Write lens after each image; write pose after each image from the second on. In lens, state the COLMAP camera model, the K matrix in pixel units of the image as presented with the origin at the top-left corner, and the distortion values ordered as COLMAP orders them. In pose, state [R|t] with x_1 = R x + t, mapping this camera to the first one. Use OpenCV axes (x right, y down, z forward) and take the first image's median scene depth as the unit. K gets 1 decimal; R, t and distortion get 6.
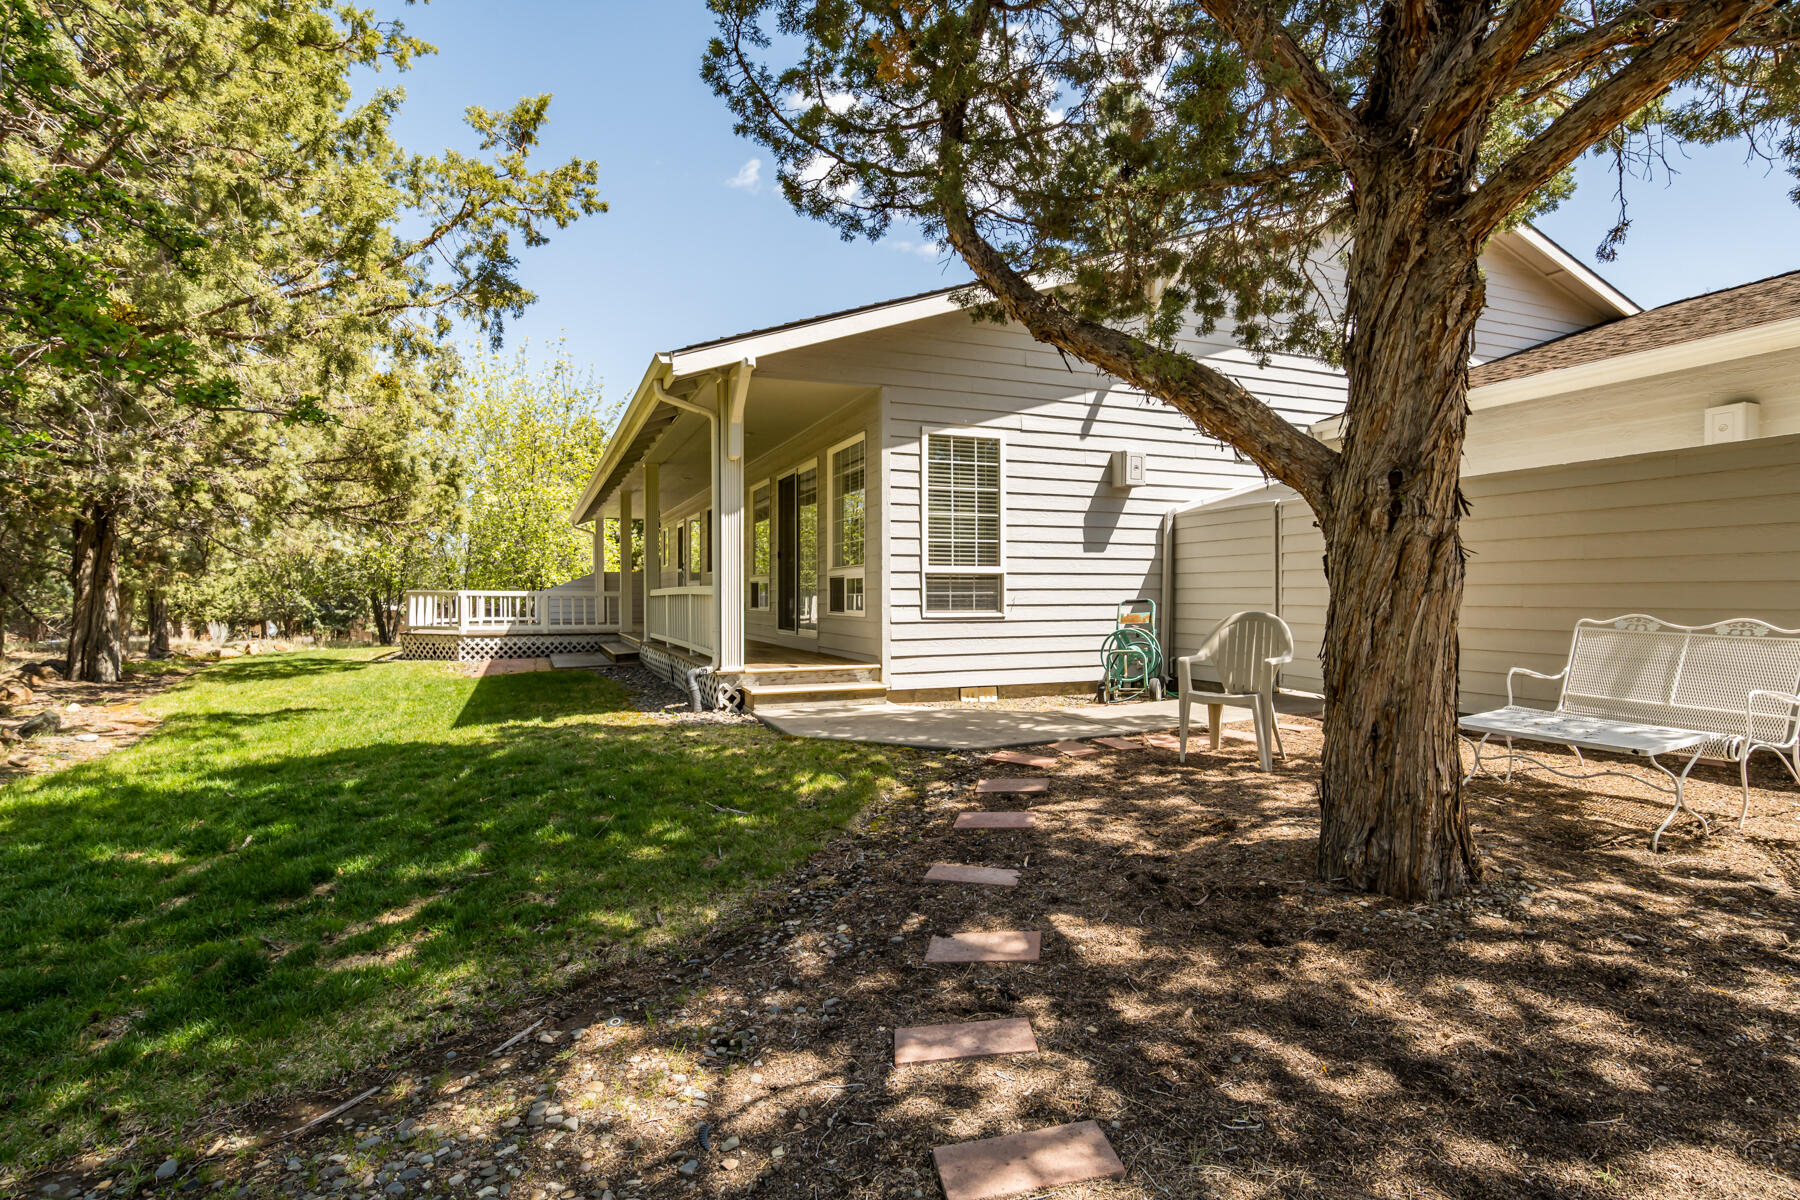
lens RADIAL K [[903.3, 0, 905.3], [0, 903.3, 598.3], [0, 0, 1]] dist [-0.011833, 0.001322]
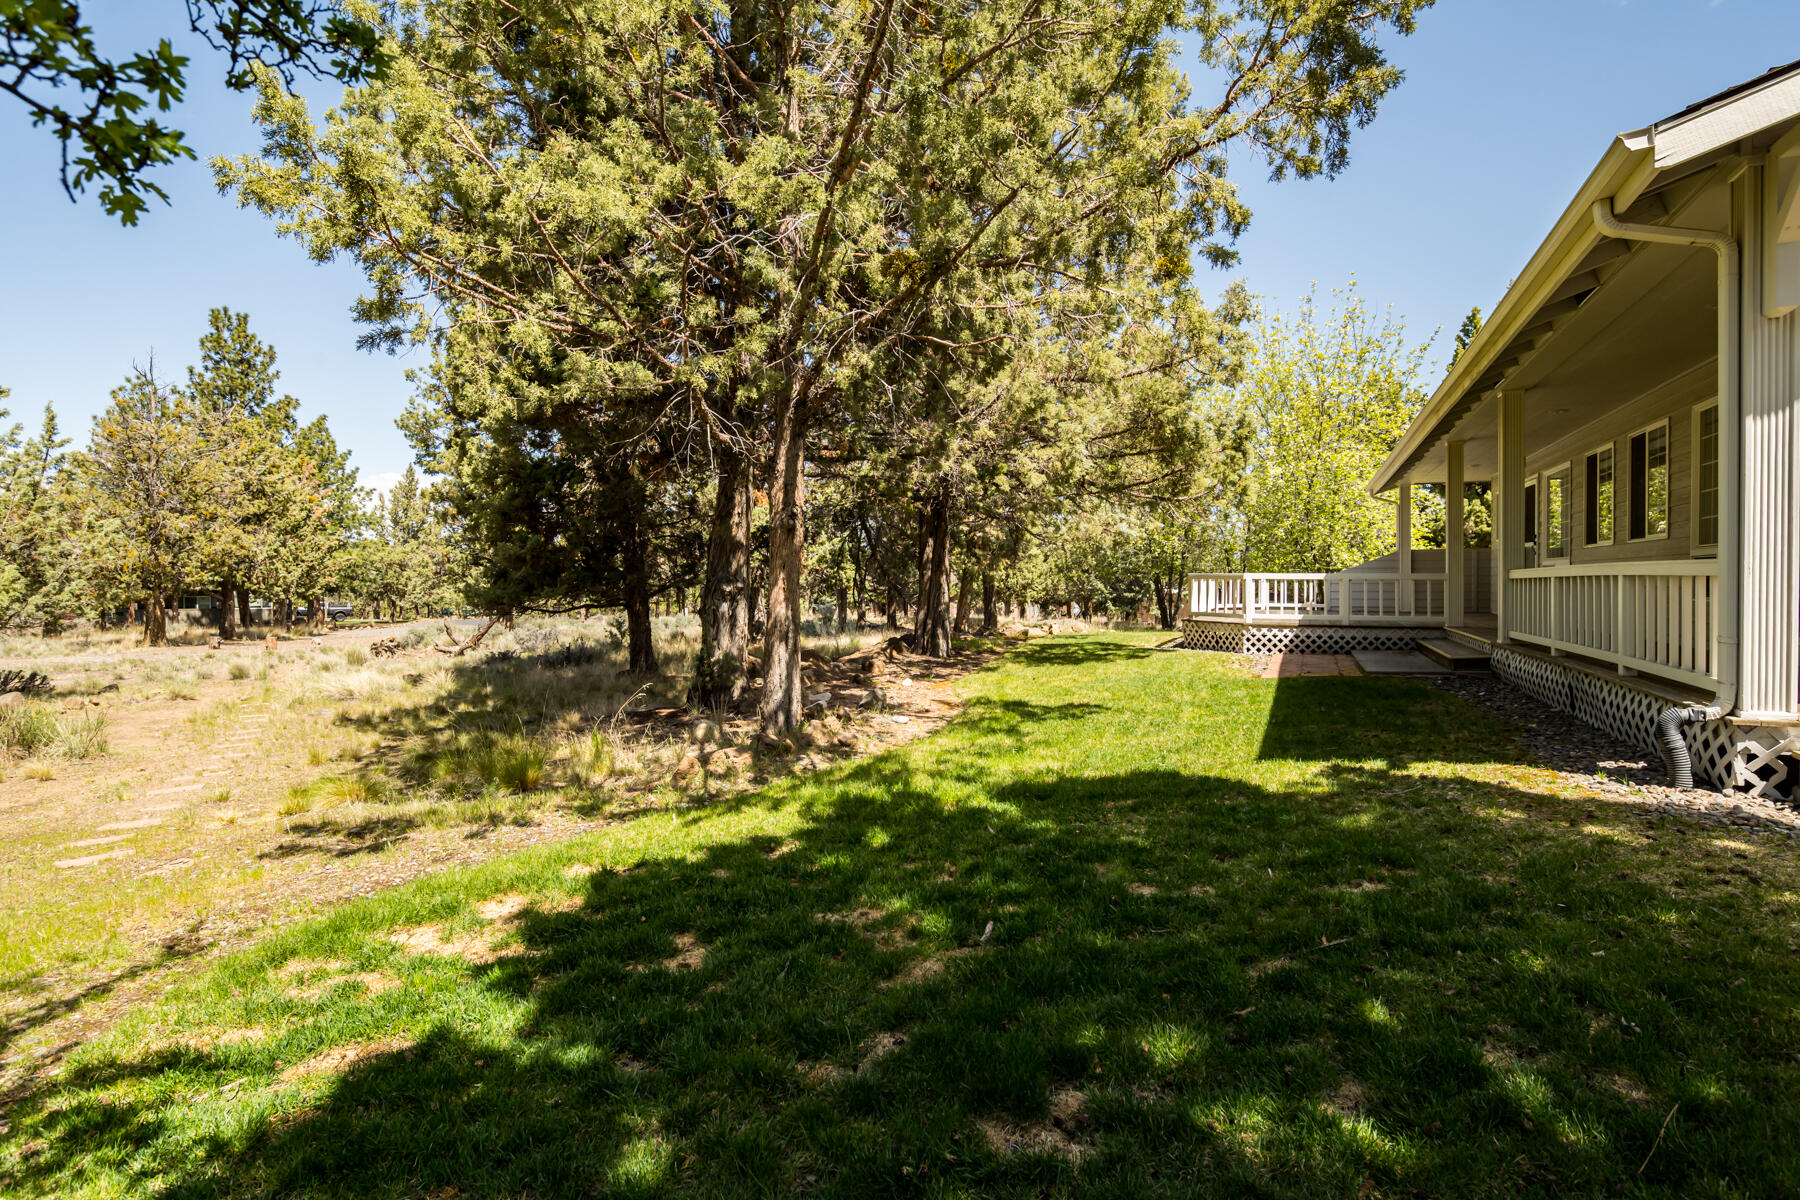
lens RADIAL K [[917.7, 0, 905.4], [0, 917.7, 585.7], [0, 0, 1]] dist [-0.007912, 0.000398]
pose [[0.696098, 0.003238, -0.717939, -0.119665], [-0.000592, 0.999992, 0.003937, 0.000526], [0.717946, -0.002316, 0.696095, 0.201224]]
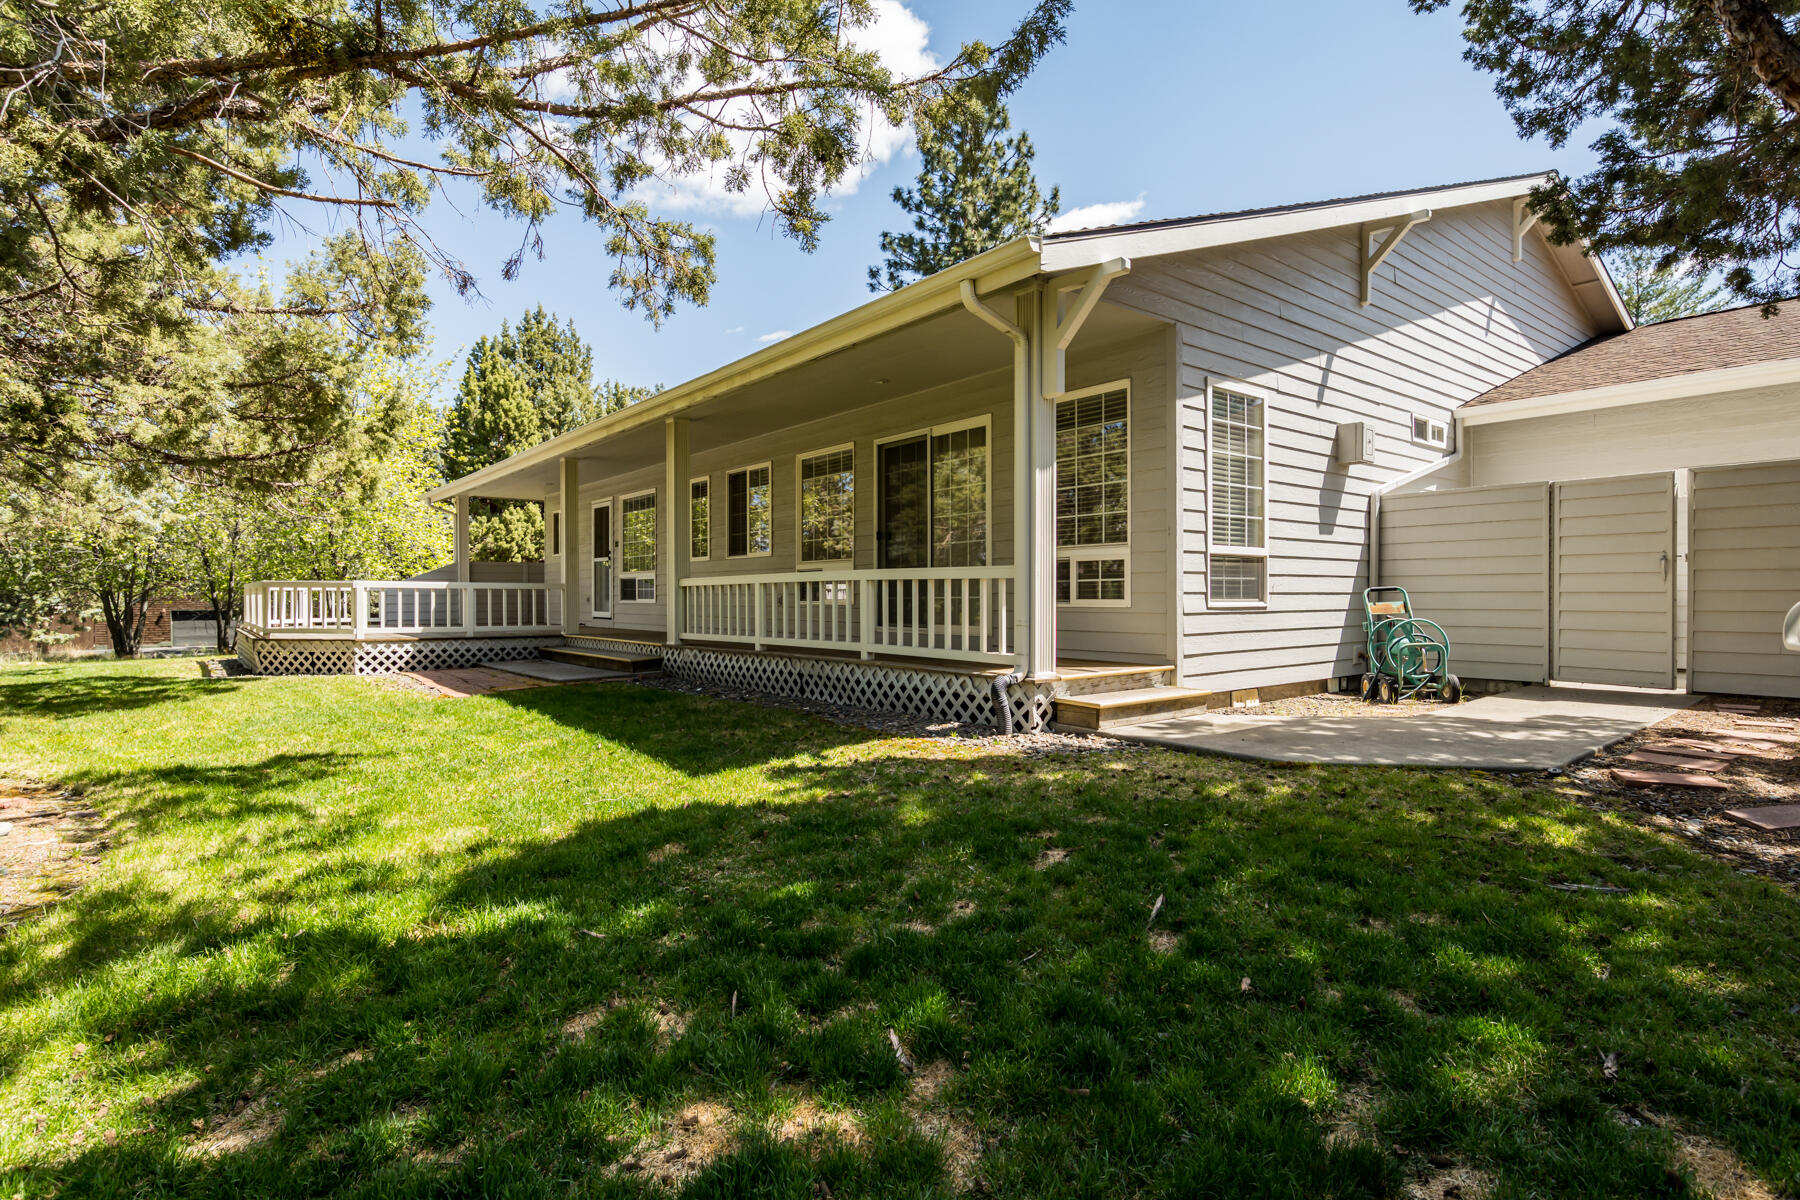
lens RADIAL K [[903.3, 0, 905.3], [0, 903.3, 598.3], [0, 0, 1]] dist [-0.011833, 0.001322]
pose [[0.959938, -0.000314, 0.280212, -0.384118], [0.000728, 0.999999, -0.001373, 0.011148], [-0.280212, 0.001522, 0.959937, 0.229658]]
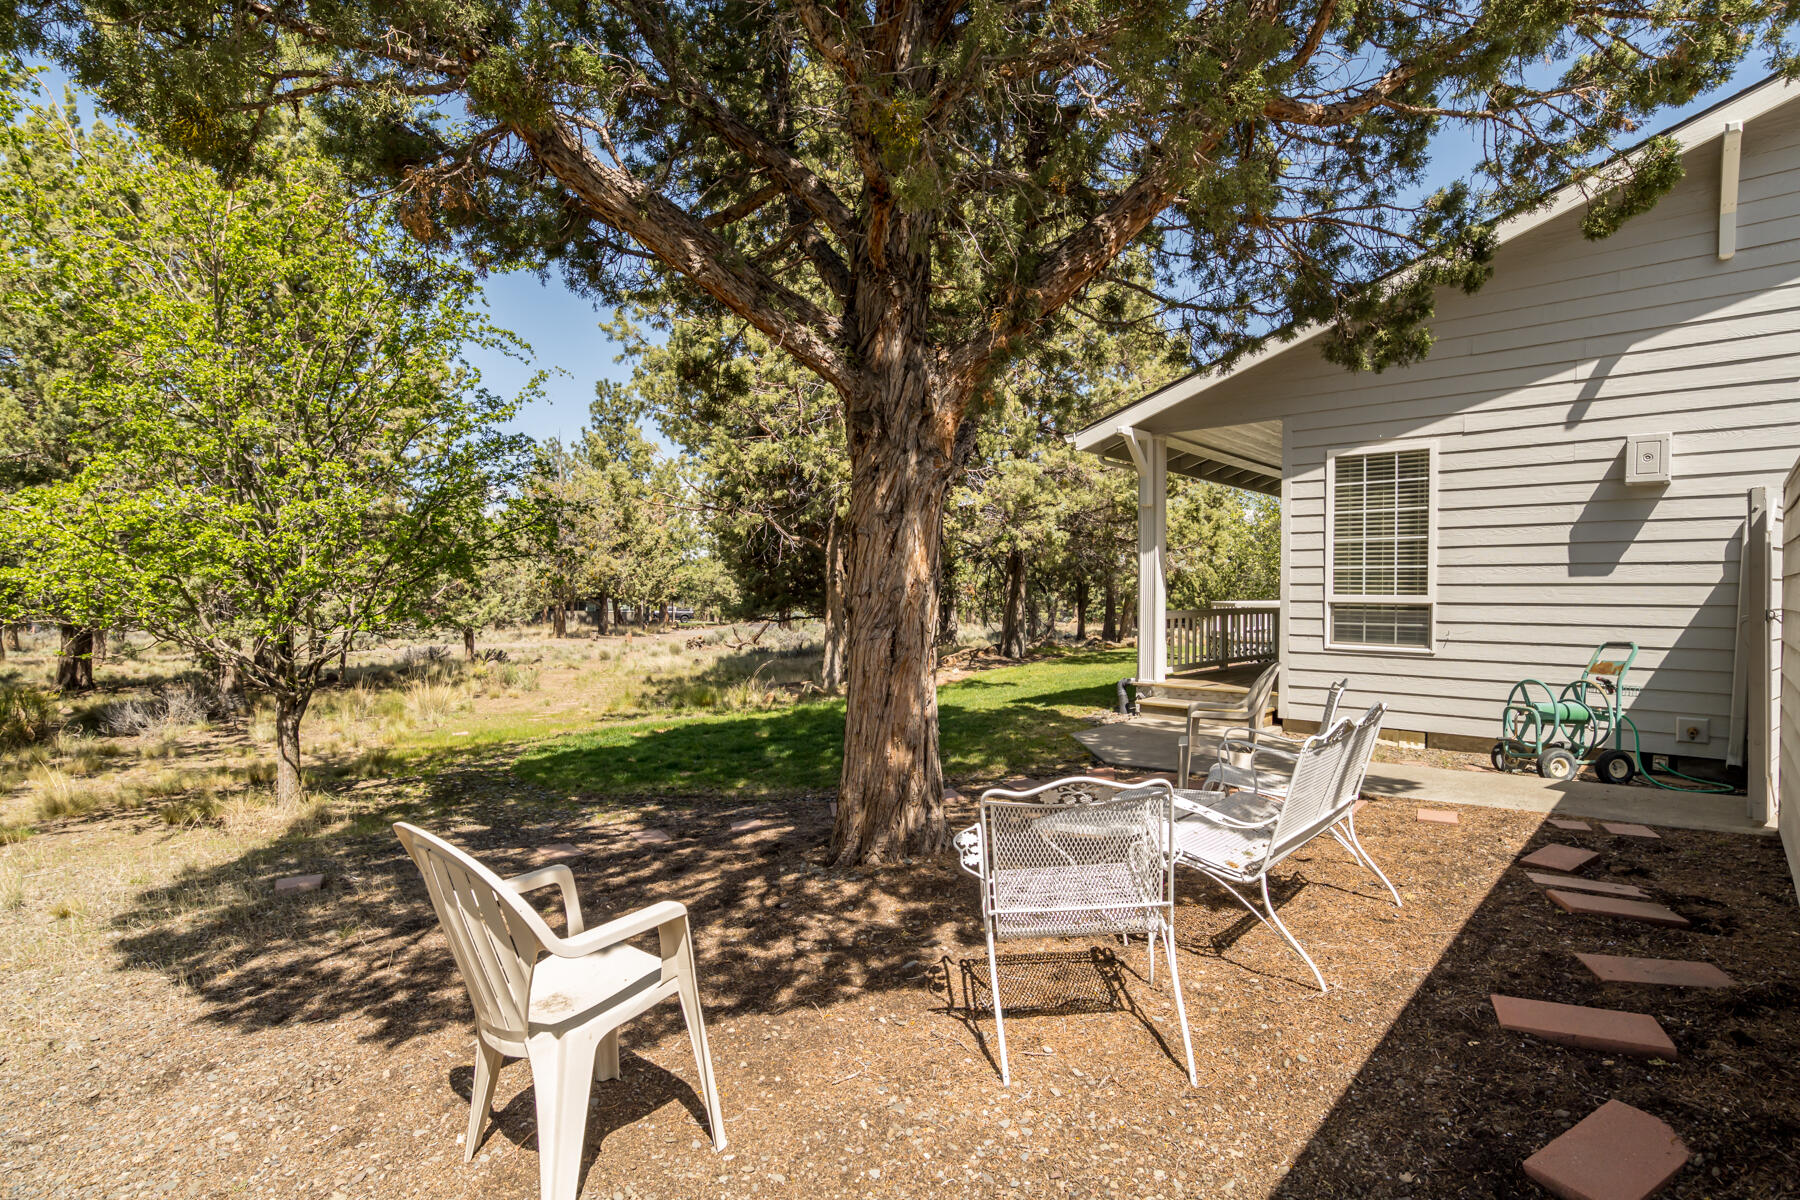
lens RADIAL K [[903.3, 0, 905.3], [0, 903.3, 598.3], [0, 0, 1]] dist [-0.011833, 0.001322]
pose [[0.433499, 0.012362, -0.901069, 0.555973], [-0.010284, 0.999909, 0.008770, -0.029031], [0.901095, 0.005465, 0.433586, 0.143616]]
